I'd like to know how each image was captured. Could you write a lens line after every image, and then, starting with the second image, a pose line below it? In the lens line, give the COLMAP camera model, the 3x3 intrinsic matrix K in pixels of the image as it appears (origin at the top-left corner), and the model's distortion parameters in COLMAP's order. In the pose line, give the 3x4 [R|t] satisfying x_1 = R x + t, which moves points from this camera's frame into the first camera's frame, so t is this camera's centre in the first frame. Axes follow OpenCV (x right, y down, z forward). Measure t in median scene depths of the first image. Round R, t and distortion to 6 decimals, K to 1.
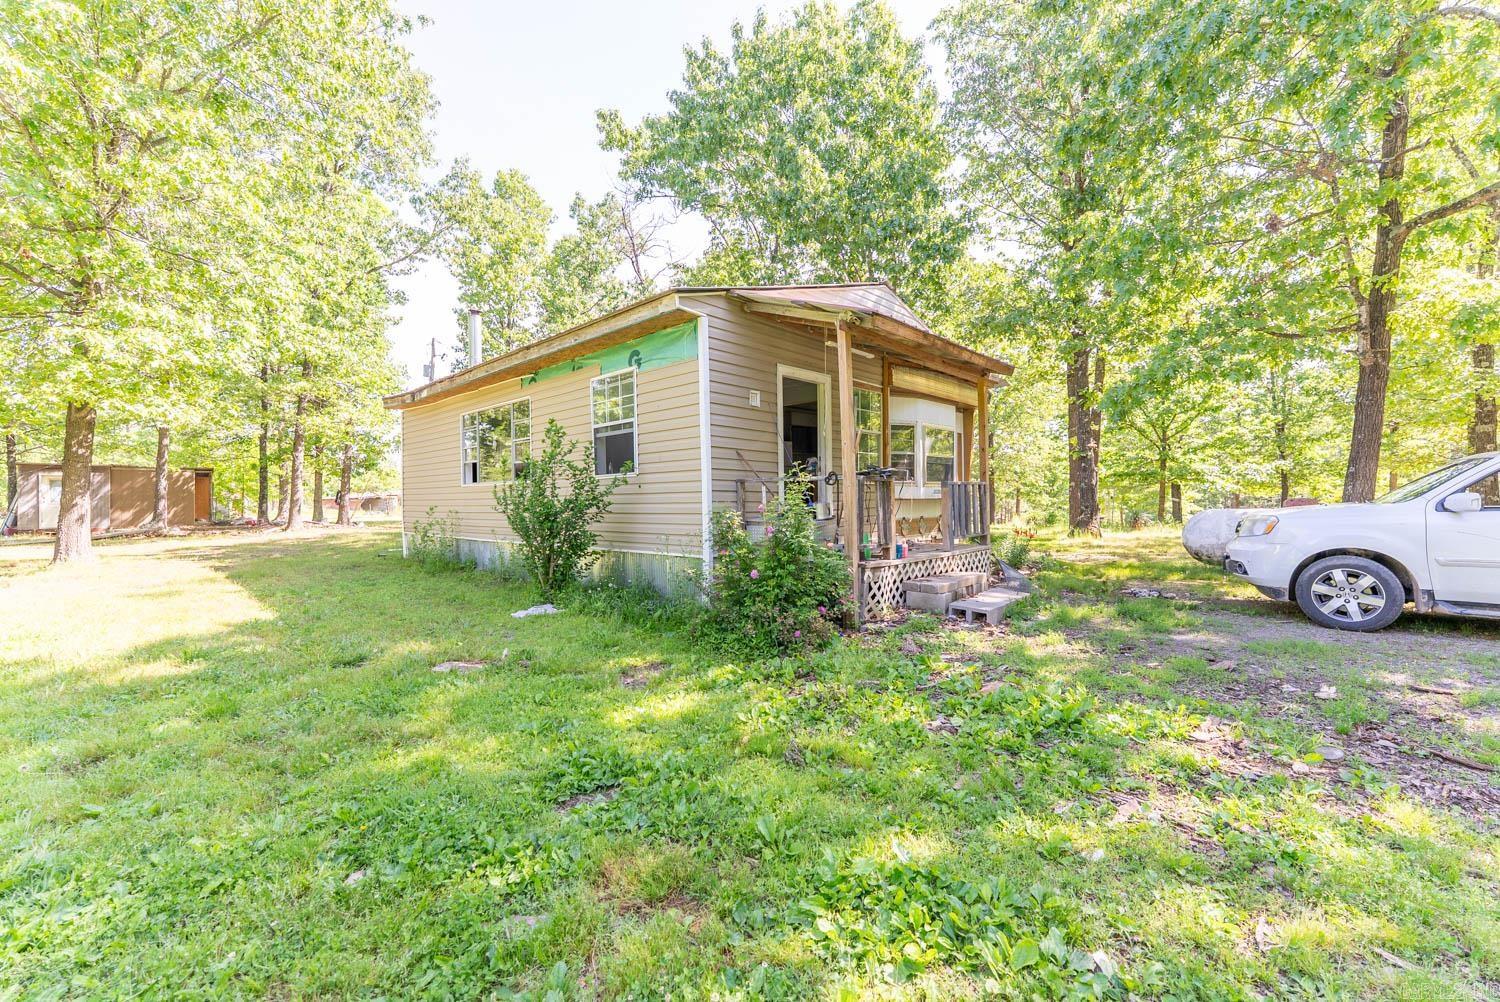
lens RADIAL K [[605.0, 0, 754.6], [0, 605.0, 498.8], [0, 0, 1]] dist [0.000890, -0.000150]
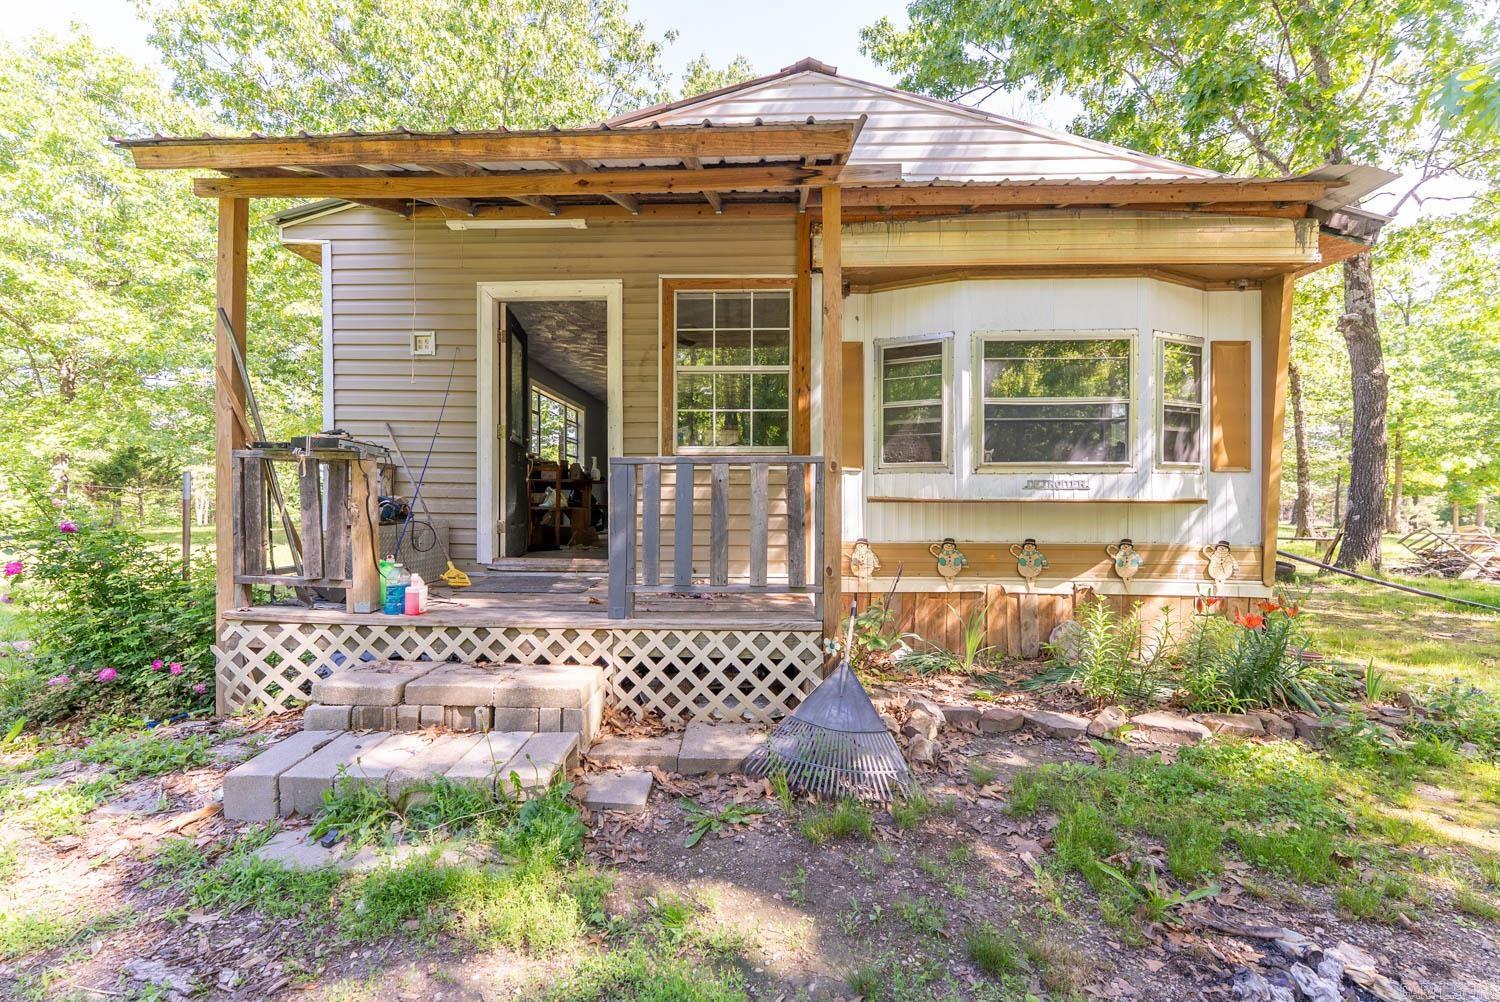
lens RADIAL K [[605.0, 0, 750.0], [0, 605.0, 508.6], [0, 0, 1]] dist [0.000890, -0.000150]
pose [[0.657410, 0.032334, -0.752839, 0.594971], [-0.012610, 0.999411, 0.031913, -0.006198], [0.753428, -0.011486, 0.657431, 0.656082]]
